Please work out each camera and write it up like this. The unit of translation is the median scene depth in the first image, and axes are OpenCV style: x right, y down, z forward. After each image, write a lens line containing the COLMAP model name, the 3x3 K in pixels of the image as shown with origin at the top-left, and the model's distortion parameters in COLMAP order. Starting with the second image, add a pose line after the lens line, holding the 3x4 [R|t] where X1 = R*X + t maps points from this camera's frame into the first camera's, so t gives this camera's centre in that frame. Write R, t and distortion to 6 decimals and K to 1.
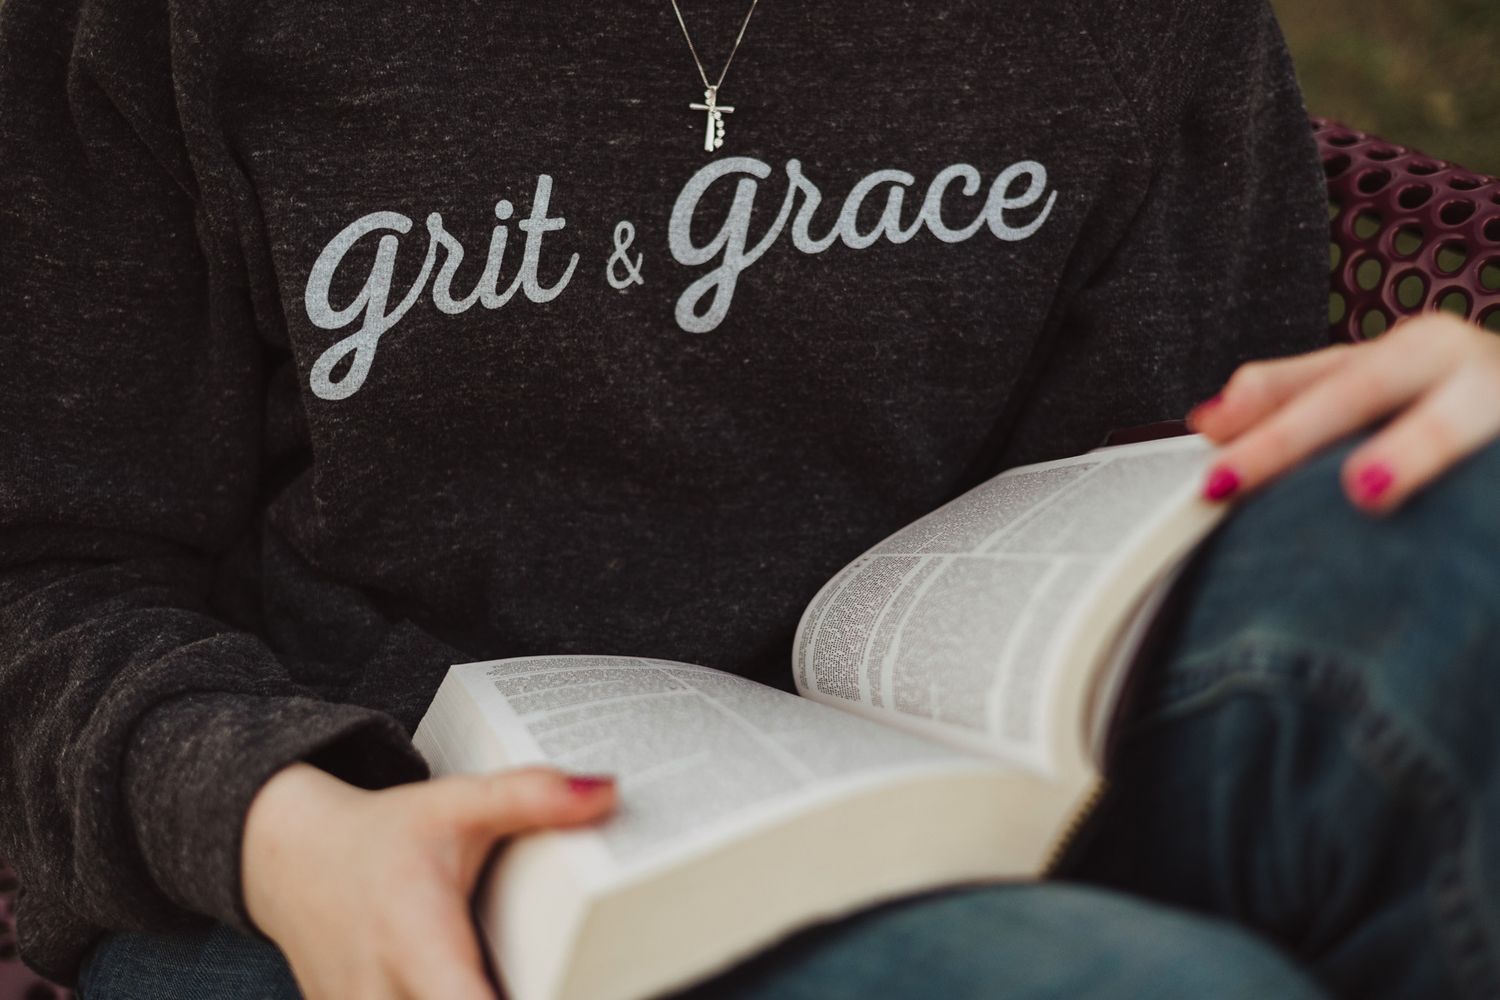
lens RADIAL K [[2411.1, 0, 779.5], [0, 2411.1, 500.1], [0, 0, 1]] dist [-0.012258, 0.065914]
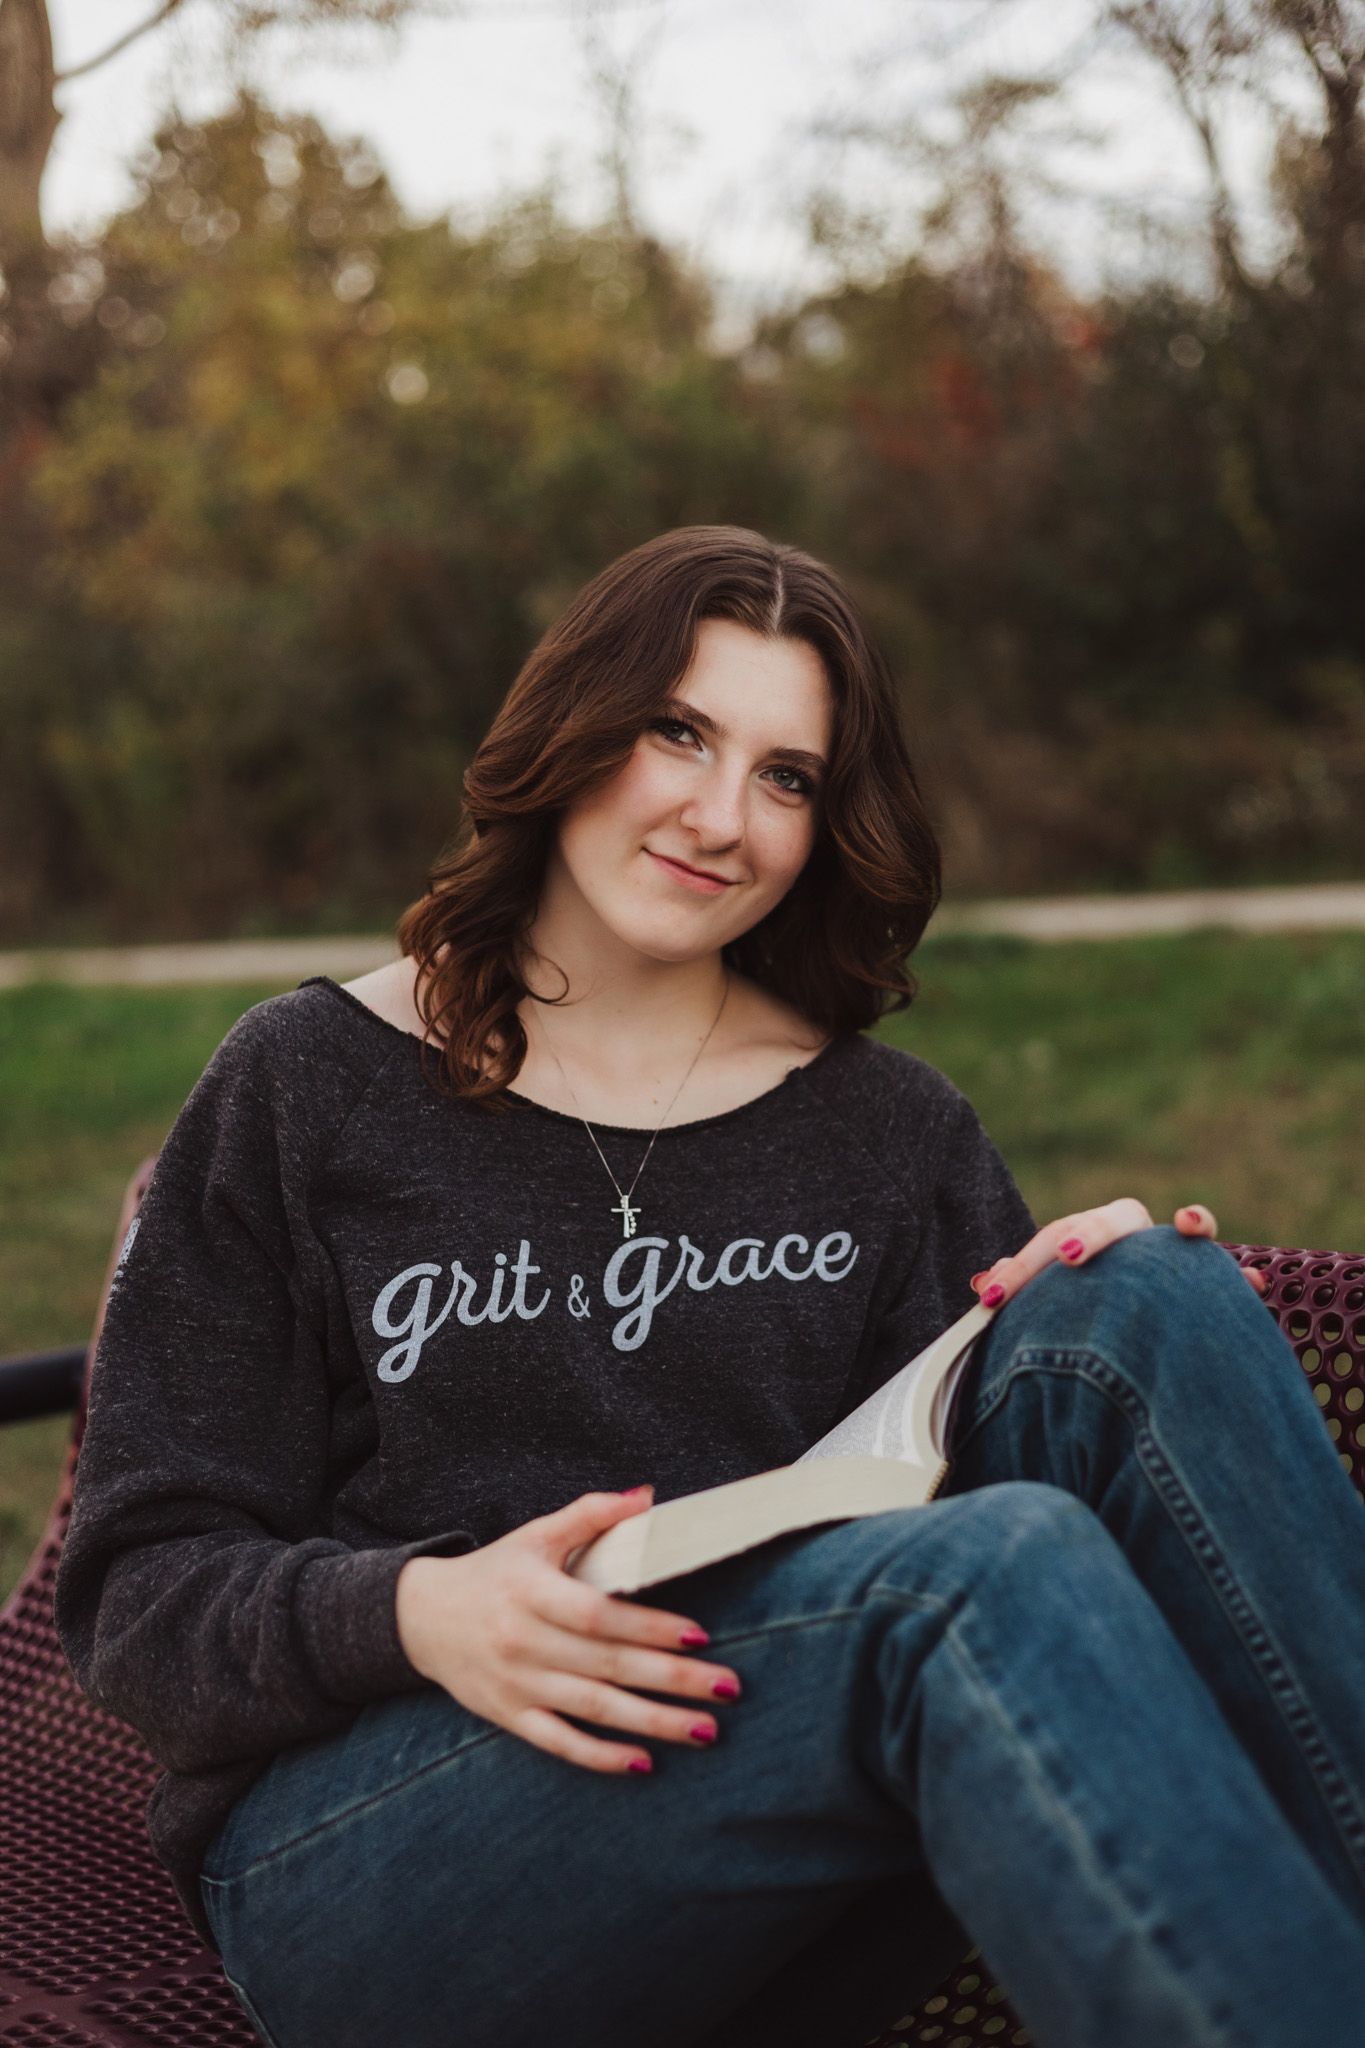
lens RADIAL K [[3291.9, 0, 682.5], [0, 3291.9, 1024.0], [0, 0, 1]] dist [-0.012258, 0.065914]
pose [[0.992850, -0.052372, 0.107263, -0.207567], [0.097462, 0.874487, -0.475156, 0.716802], [-0.068915, 0.482213, 0.873339, -0.849852]]
